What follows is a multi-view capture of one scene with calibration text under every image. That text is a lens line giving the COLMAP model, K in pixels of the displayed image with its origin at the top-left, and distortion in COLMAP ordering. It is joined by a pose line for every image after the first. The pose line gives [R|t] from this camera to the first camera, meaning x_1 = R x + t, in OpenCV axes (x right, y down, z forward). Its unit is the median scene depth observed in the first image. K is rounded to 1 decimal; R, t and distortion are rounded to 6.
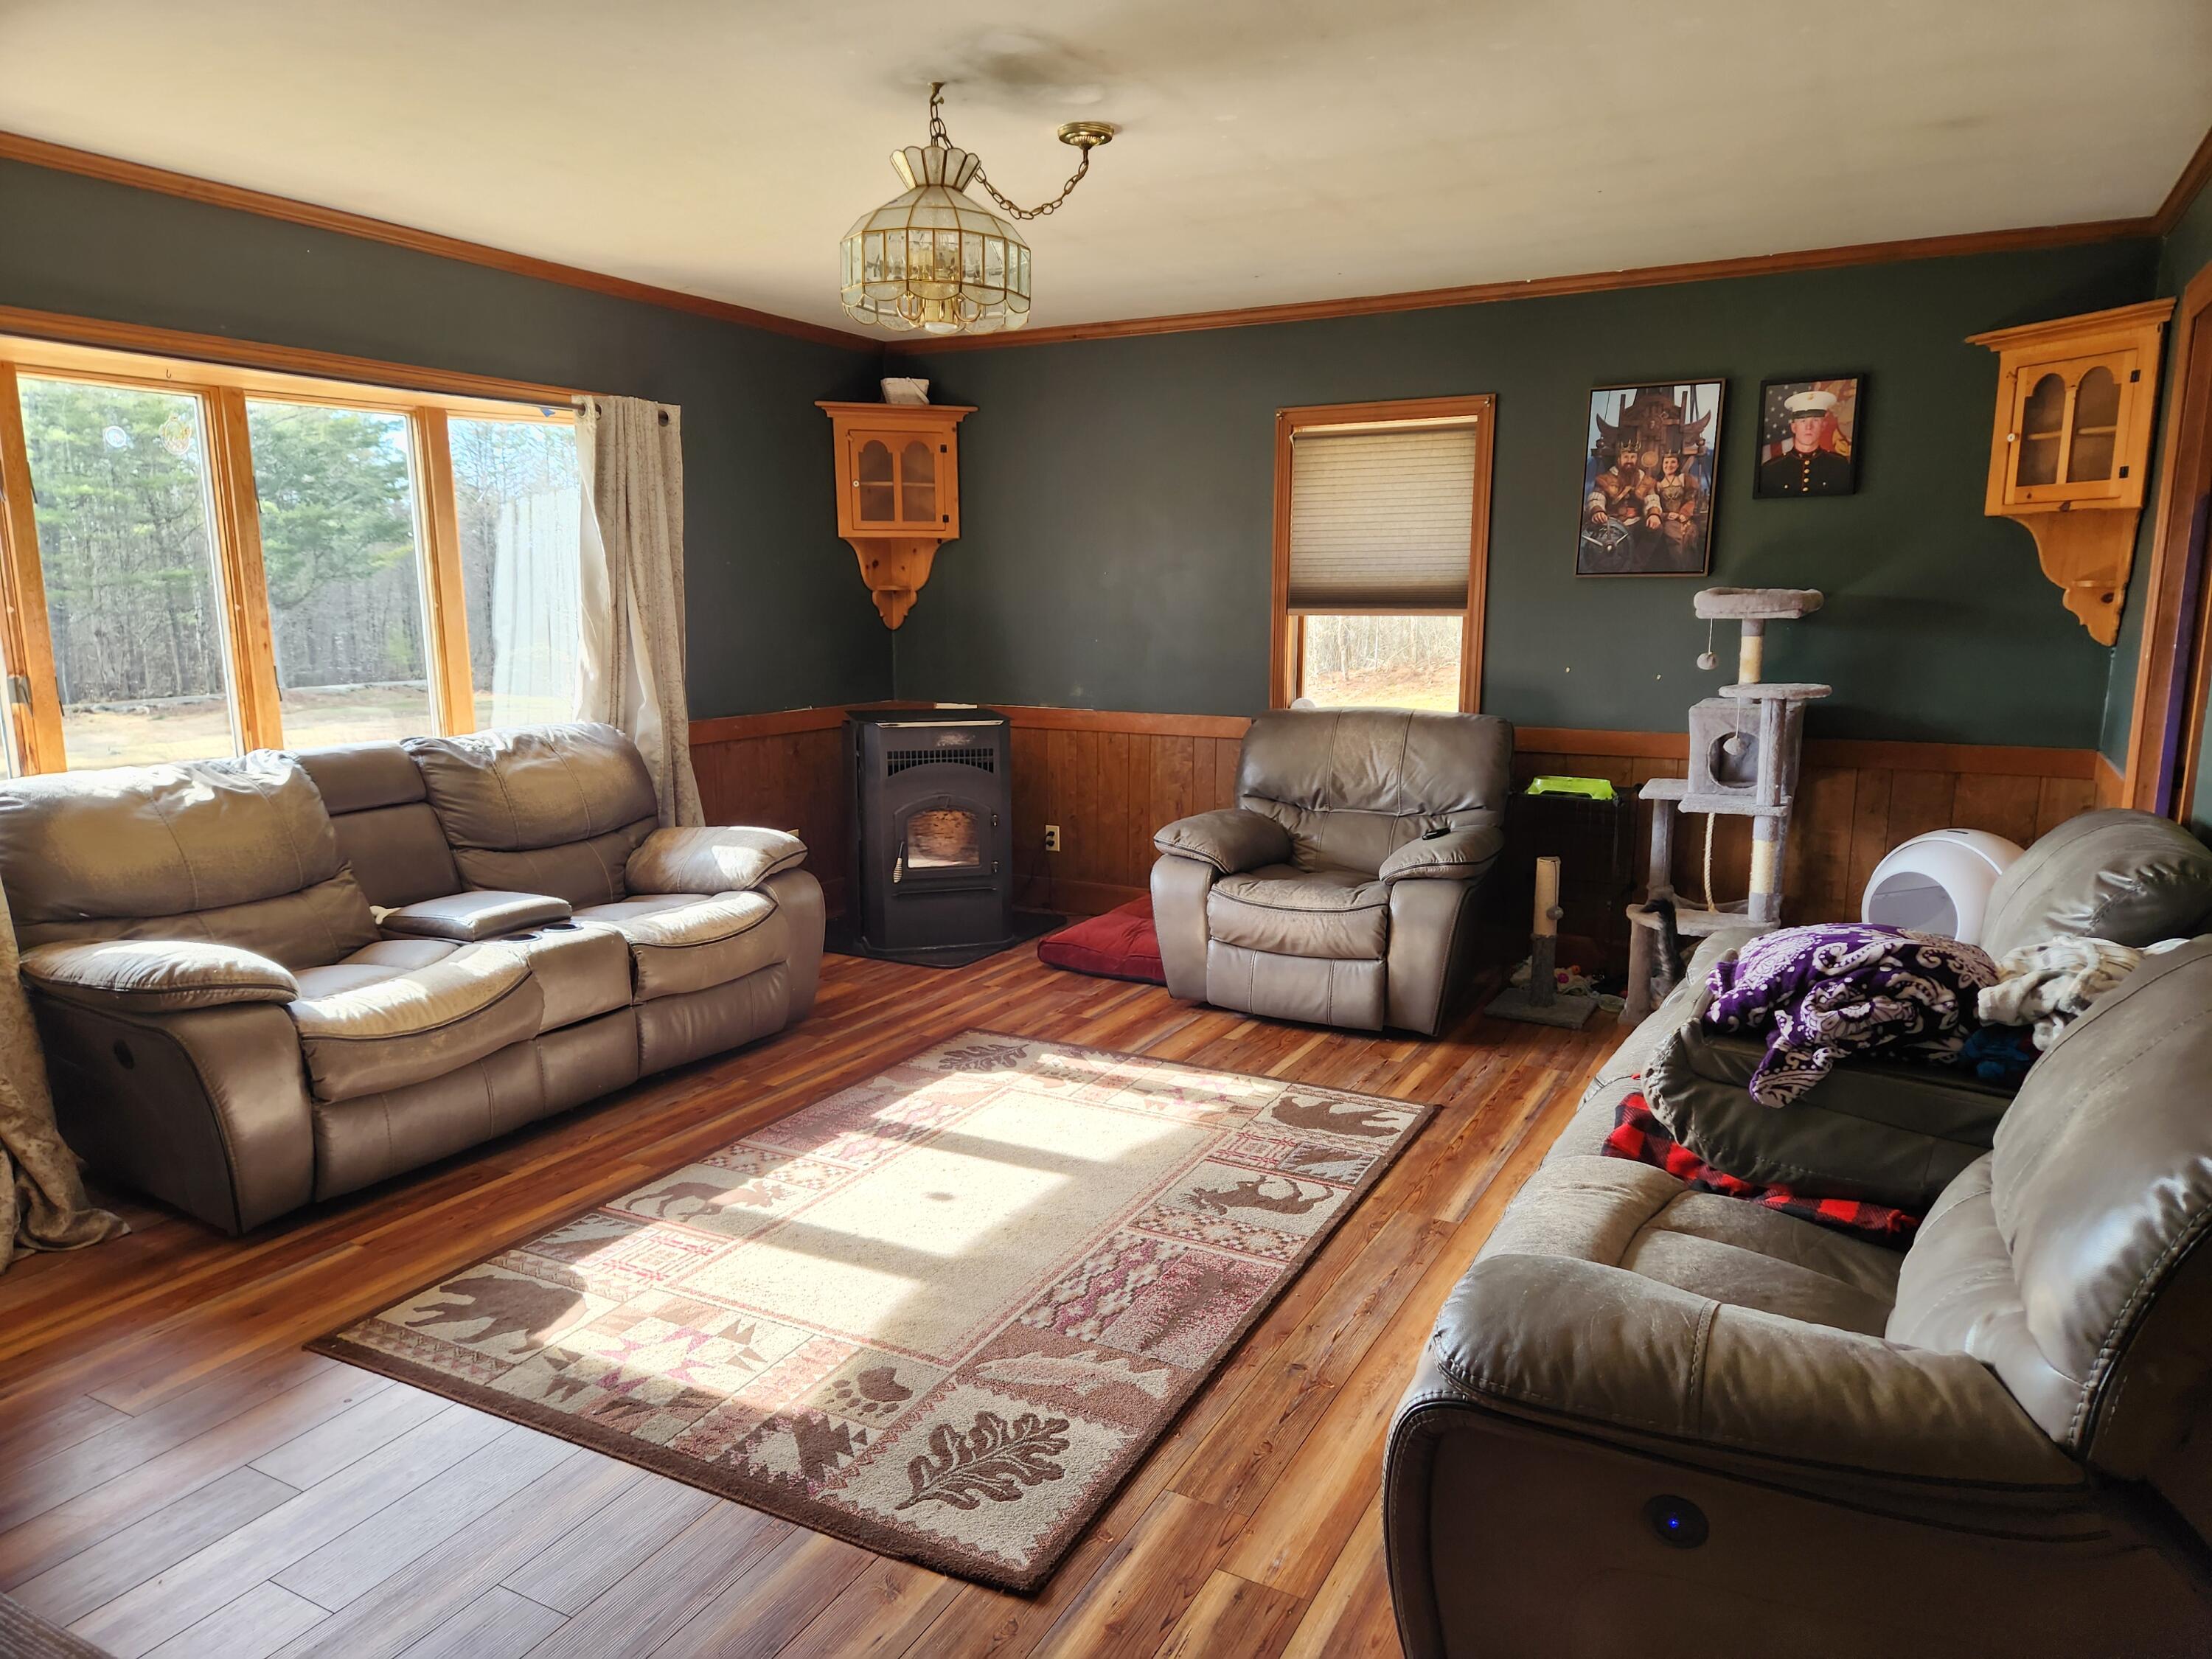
lens RADIAL K [[1464.3, 0, 1121.7], [0, 1464.3, 841.7], [0, 0, 1]] dist [0.063532, -0.046203]
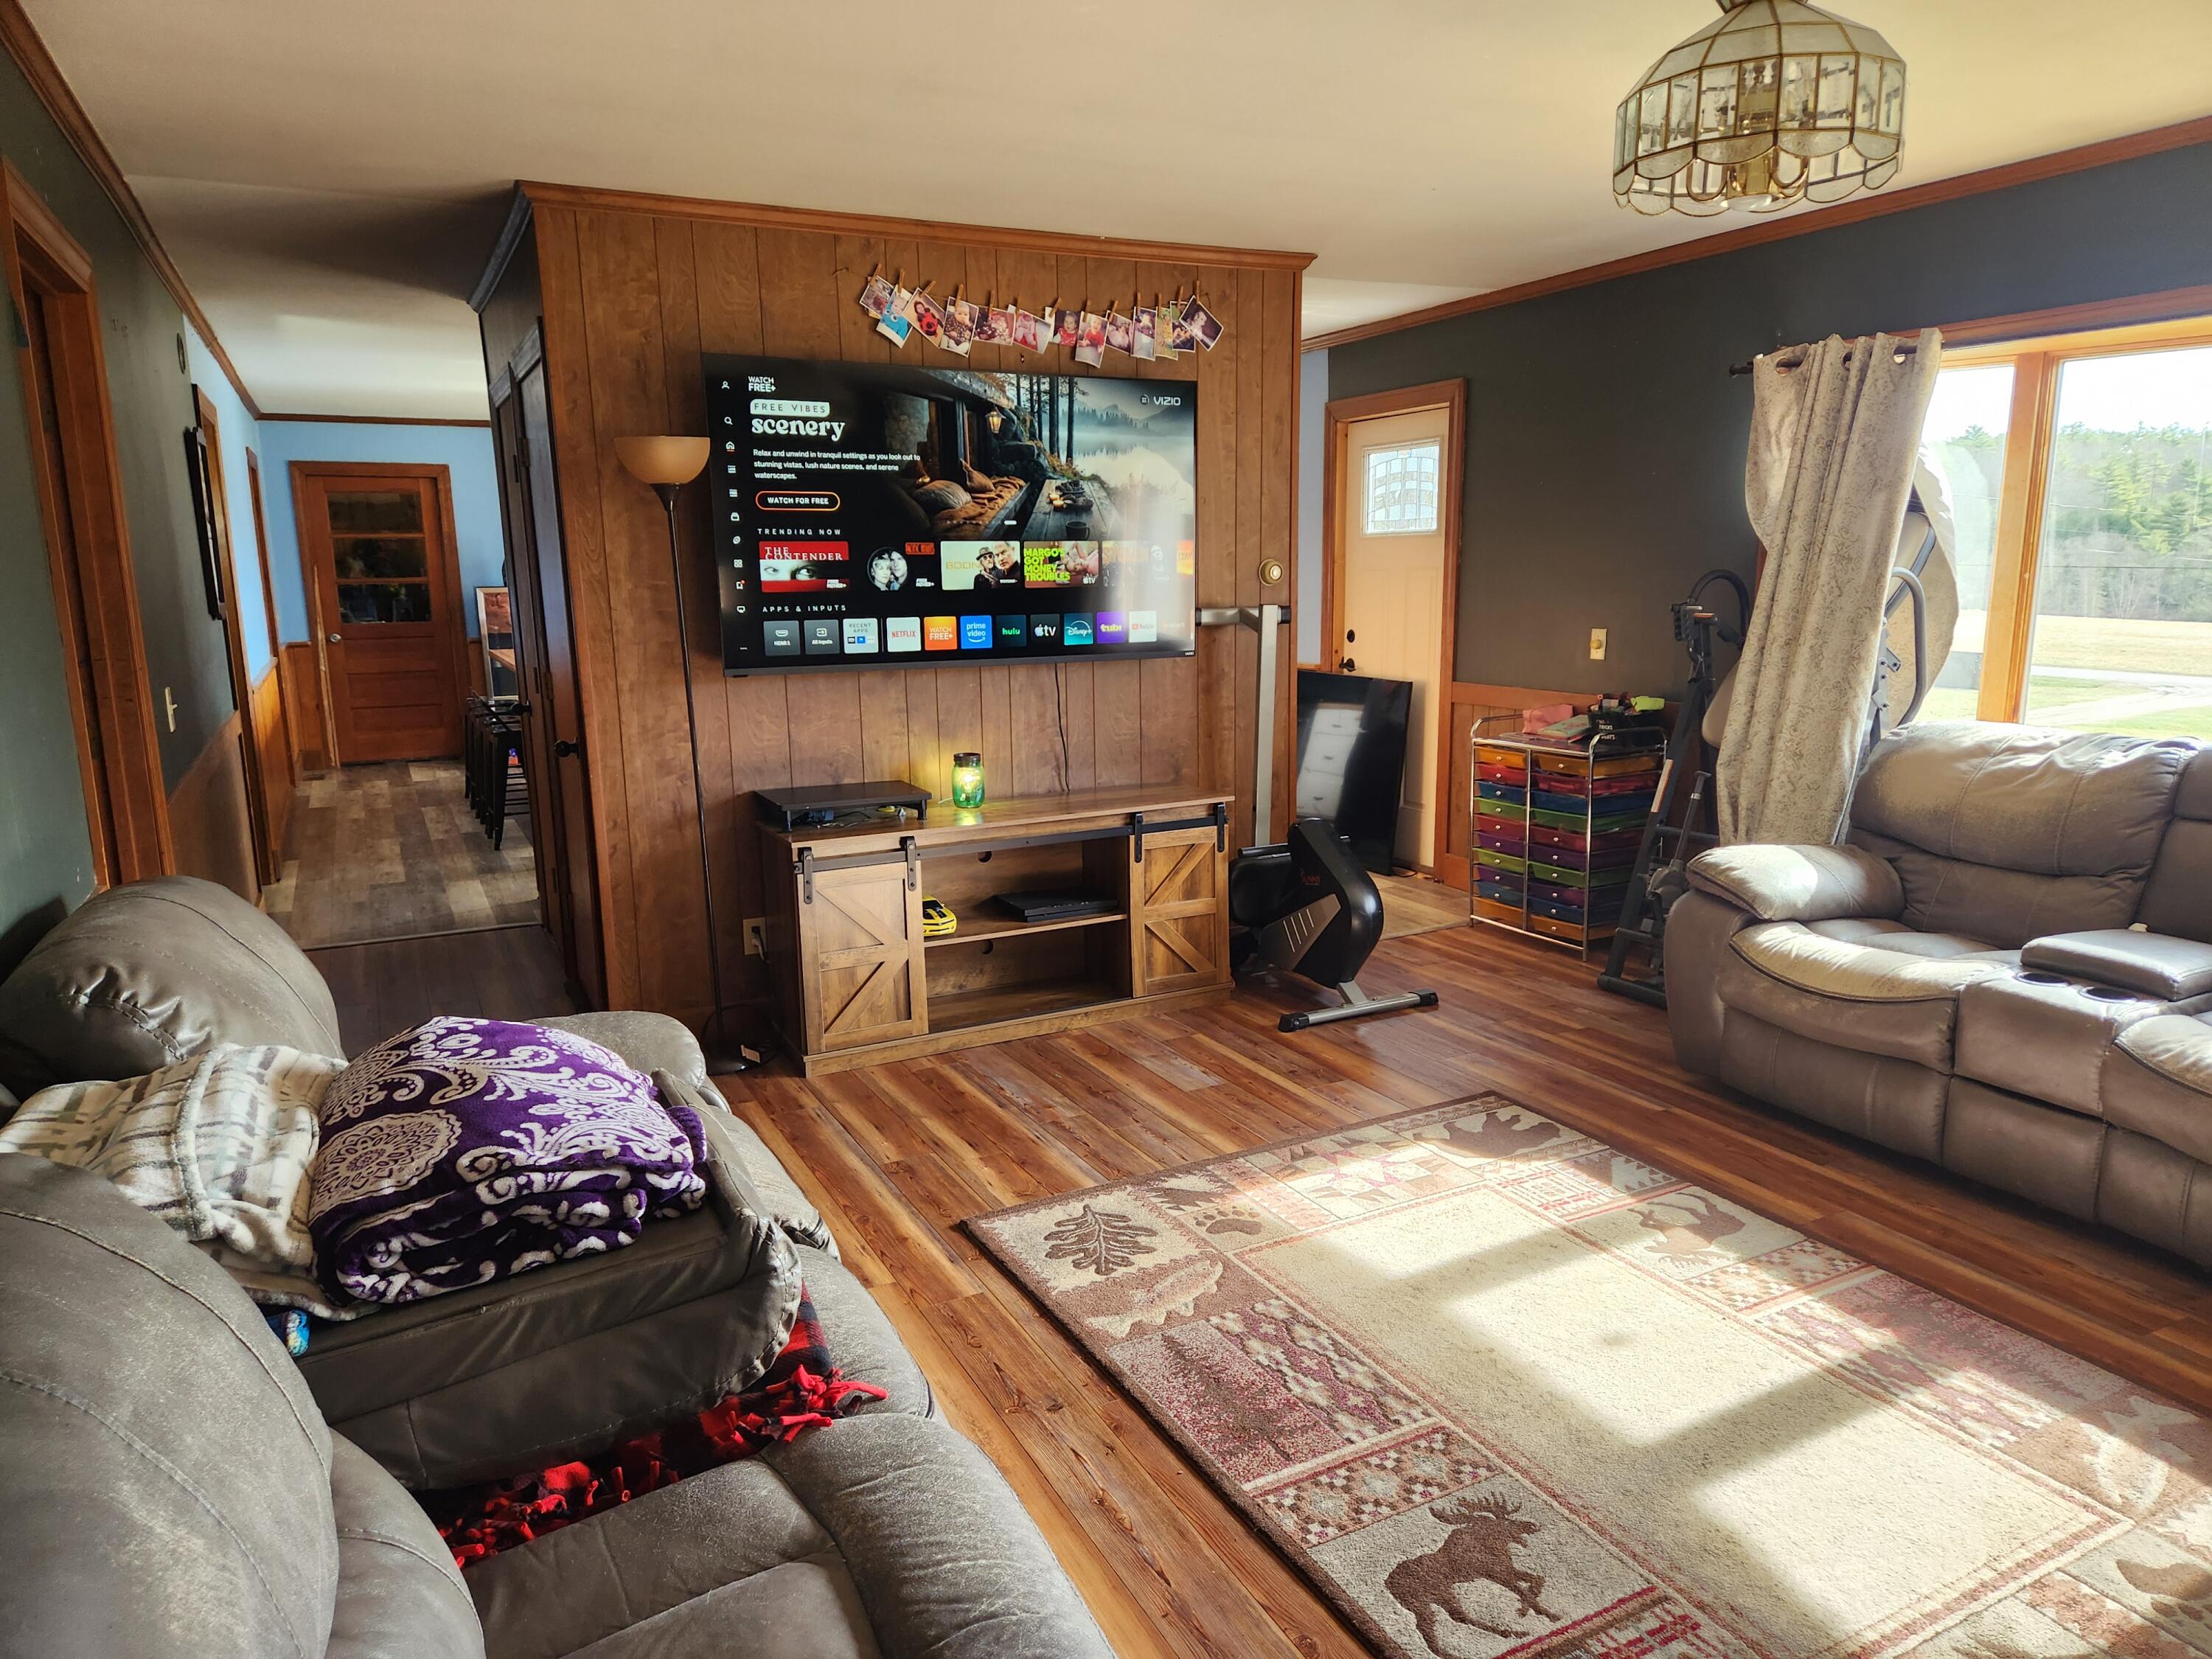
lens RADIAL K [[1464.3, 0, 1110.1], [0, 1464.3, 824.4], [0, 0, 1]] dist [0.063532, -0.046203]
pose [[-0.579411, 0.150299, -0.801057, 0.490919], [-0.123234, 0.955394, 0.268393, -0.157267], [0.805665, 0.254227, -0.535044, 0.885502]]
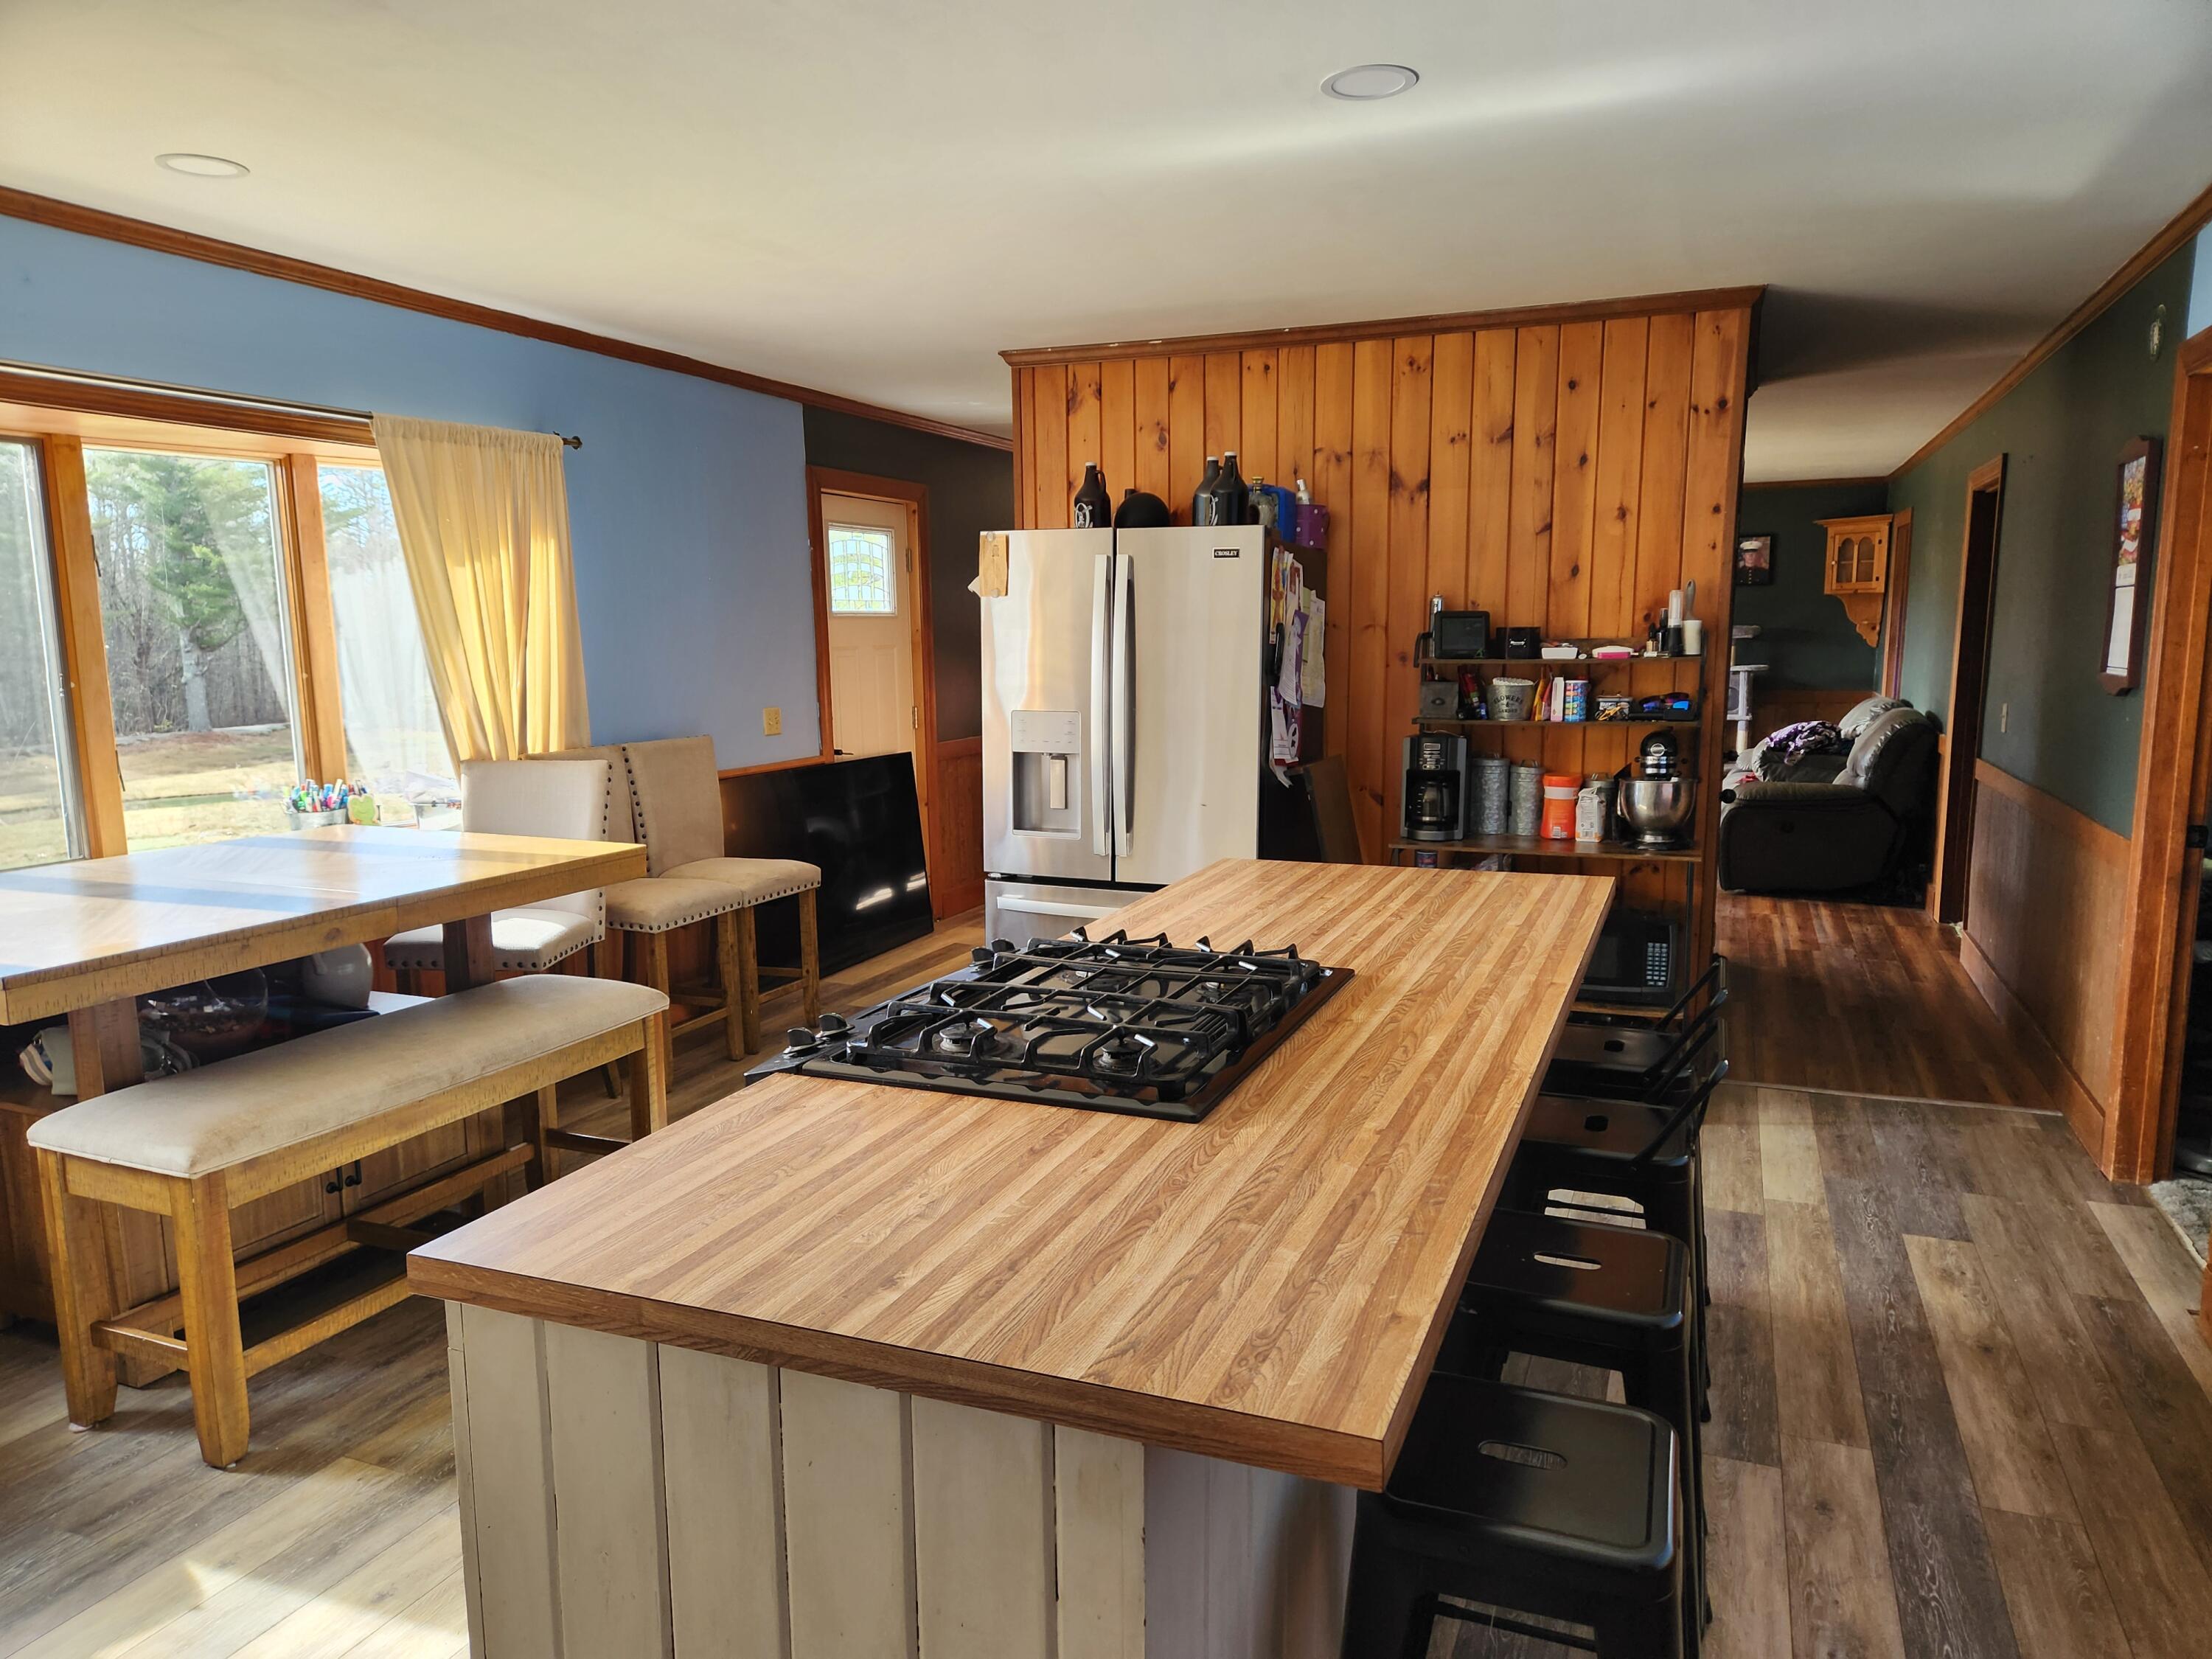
lens RADIAL K [[1464.3, 0, 1107.4], [0, 1464.3, 844.3], [0, 0, 1]] dist [0.063532, -0.046203]
pose [[0.995071, -0.026160, 0.095648, -0.867286], [0.028021, 0.999442, -0.018175, 0.209538], [-0.095119, 0.020765, 0.995249, -1.352725]]
